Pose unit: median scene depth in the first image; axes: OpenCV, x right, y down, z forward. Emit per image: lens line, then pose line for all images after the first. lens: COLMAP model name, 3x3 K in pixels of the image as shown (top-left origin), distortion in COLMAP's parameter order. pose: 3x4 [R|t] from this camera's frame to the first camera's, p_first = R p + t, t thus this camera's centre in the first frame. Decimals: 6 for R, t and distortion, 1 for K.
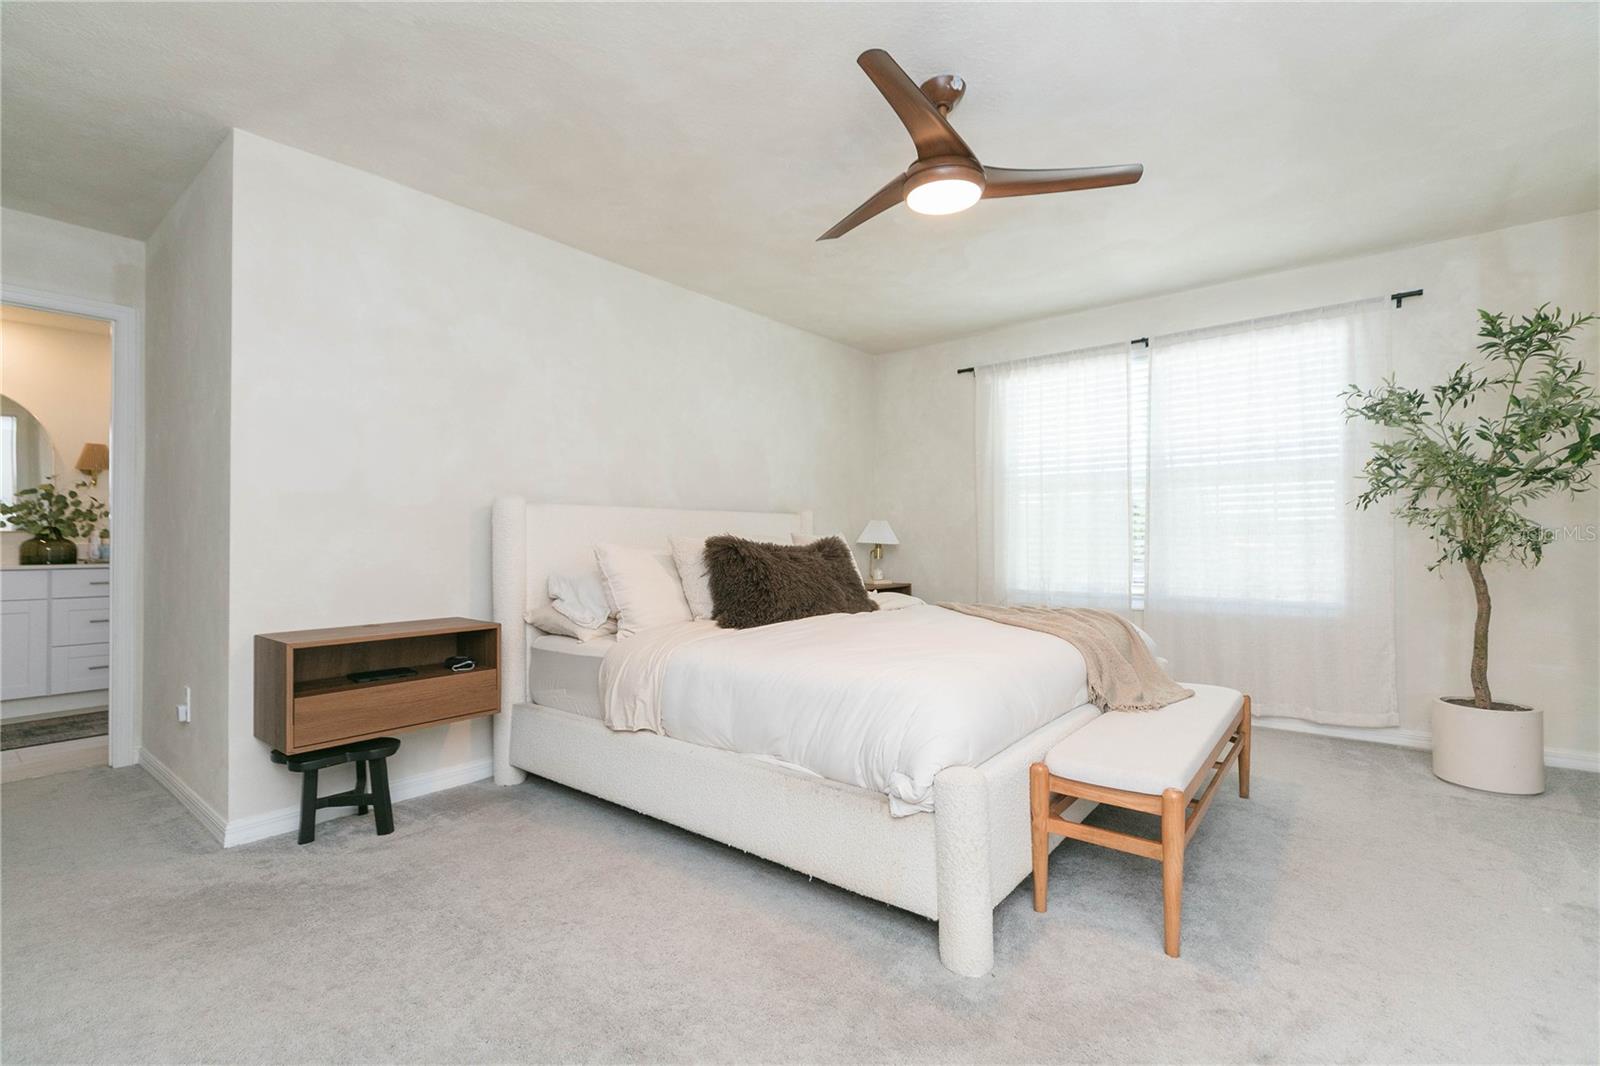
lens RADIAL K [[723.3, 0, 797.2], [0, 723.3, 525.7], [0, 0, 1]] dist [0.002508, -0.001235]
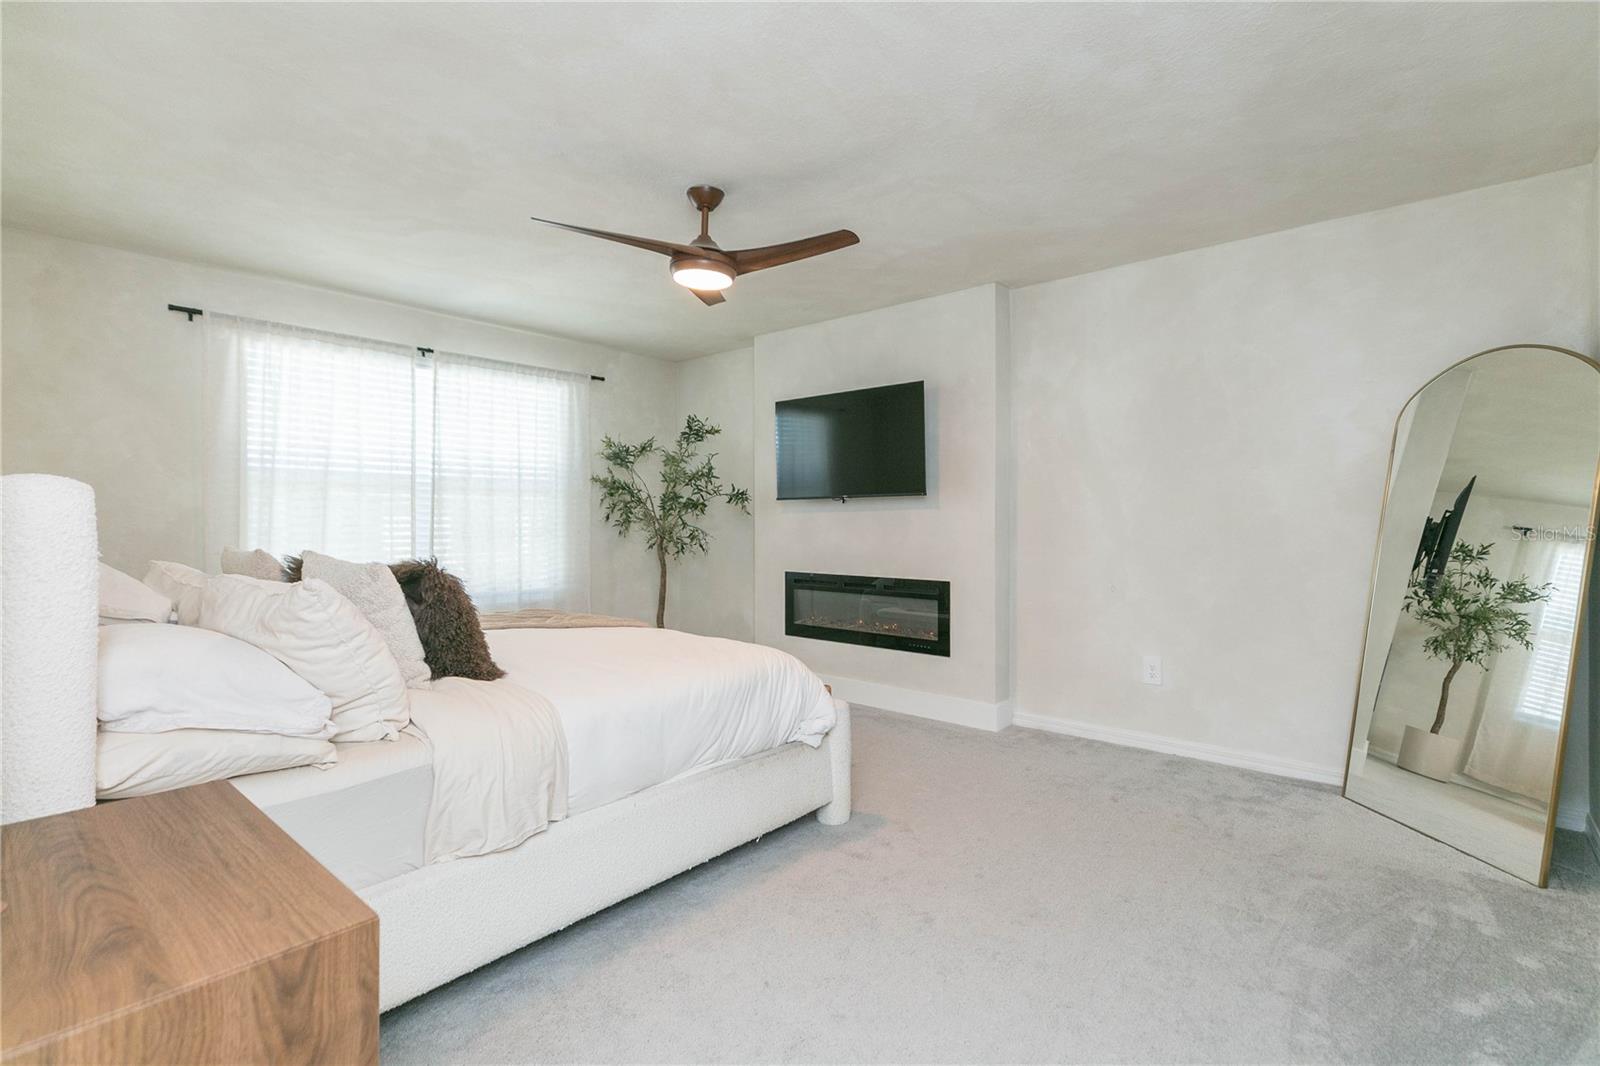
lens RADIAL K [[723.3, 0, 793.1], [0, 723.3, 531.2], [0, 0, 1]] dist [0.002508, -0.001235]
pose [[0.050583, 0.011434, 0.998654, -0.517861], [-0.001211, 0.999934, -0.011388, 0.012925], [-0.998719, -0.000634, 0.050593, 0.421629]]
